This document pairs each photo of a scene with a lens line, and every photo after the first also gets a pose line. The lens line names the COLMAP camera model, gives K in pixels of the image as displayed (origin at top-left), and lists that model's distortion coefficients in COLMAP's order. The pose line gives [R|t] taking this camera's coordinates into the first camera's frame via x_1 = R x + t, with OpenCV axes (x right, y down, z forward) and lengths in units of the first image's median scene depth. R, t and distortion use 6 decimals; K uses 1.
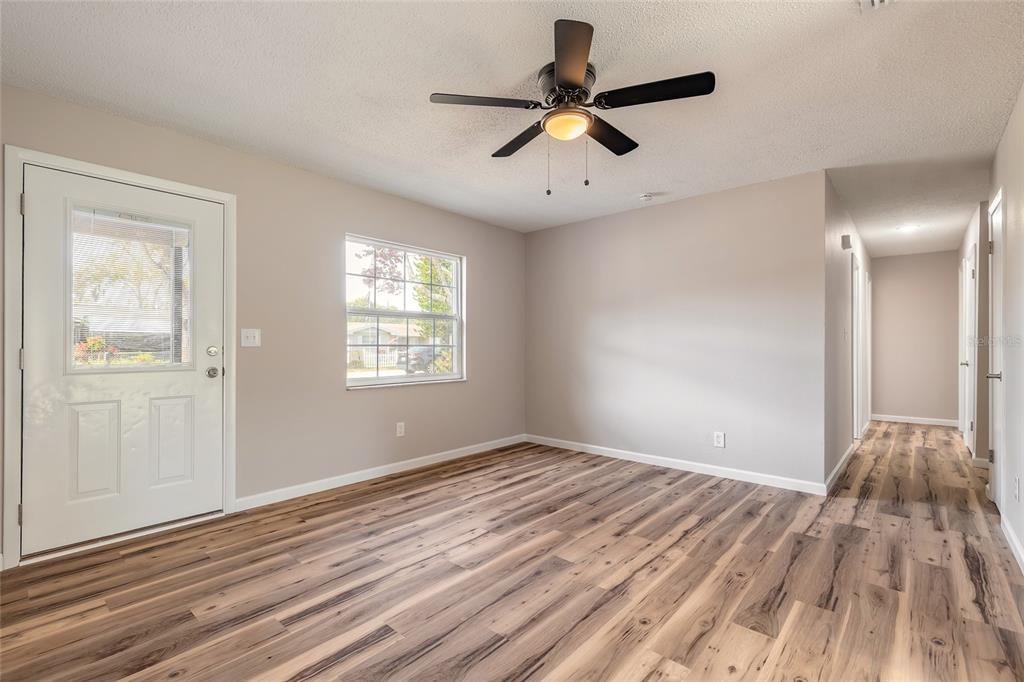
lens RADIAL K [[460.2, 0, 510.4], [0, 460.2, 342.2], [0, 0, 1]] dist [0.006139, -0.001293]
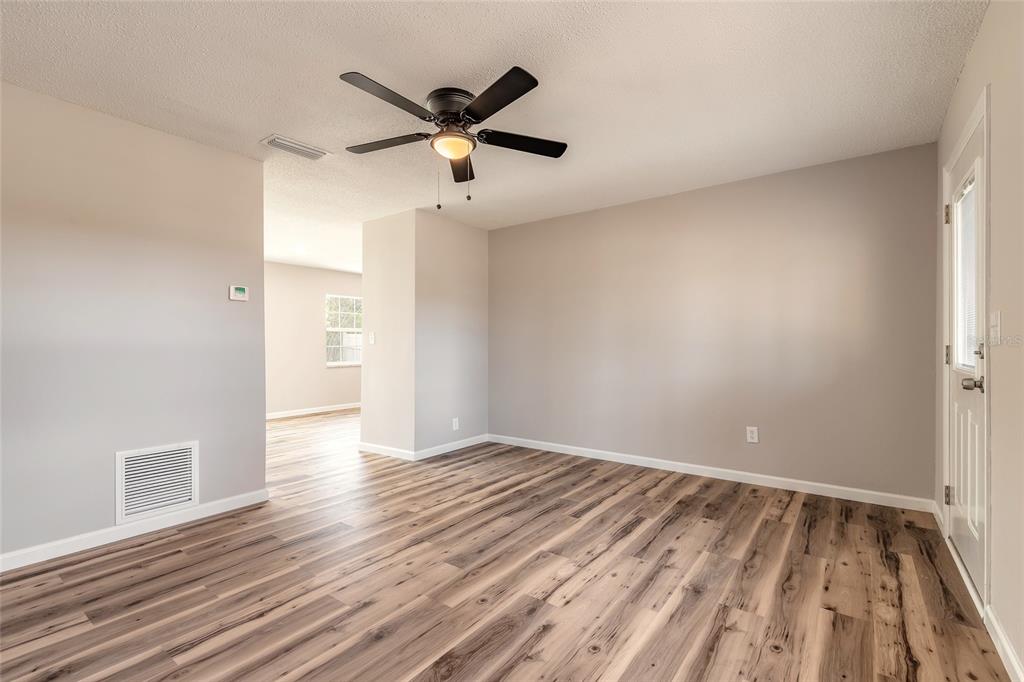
lens RADIAL K [[460.2, 0, 508.7], [0, 460.2, 344.0], [0, 0, 1]] dist [0.006139, -0.001293]
pose [[-0.996811, 0.003490, -0.079726, 0.072634], [0.004034, 0.999970, -0.006659, 0.012238], [0.079700, -0.006959, -0.996795, 1.920060]]
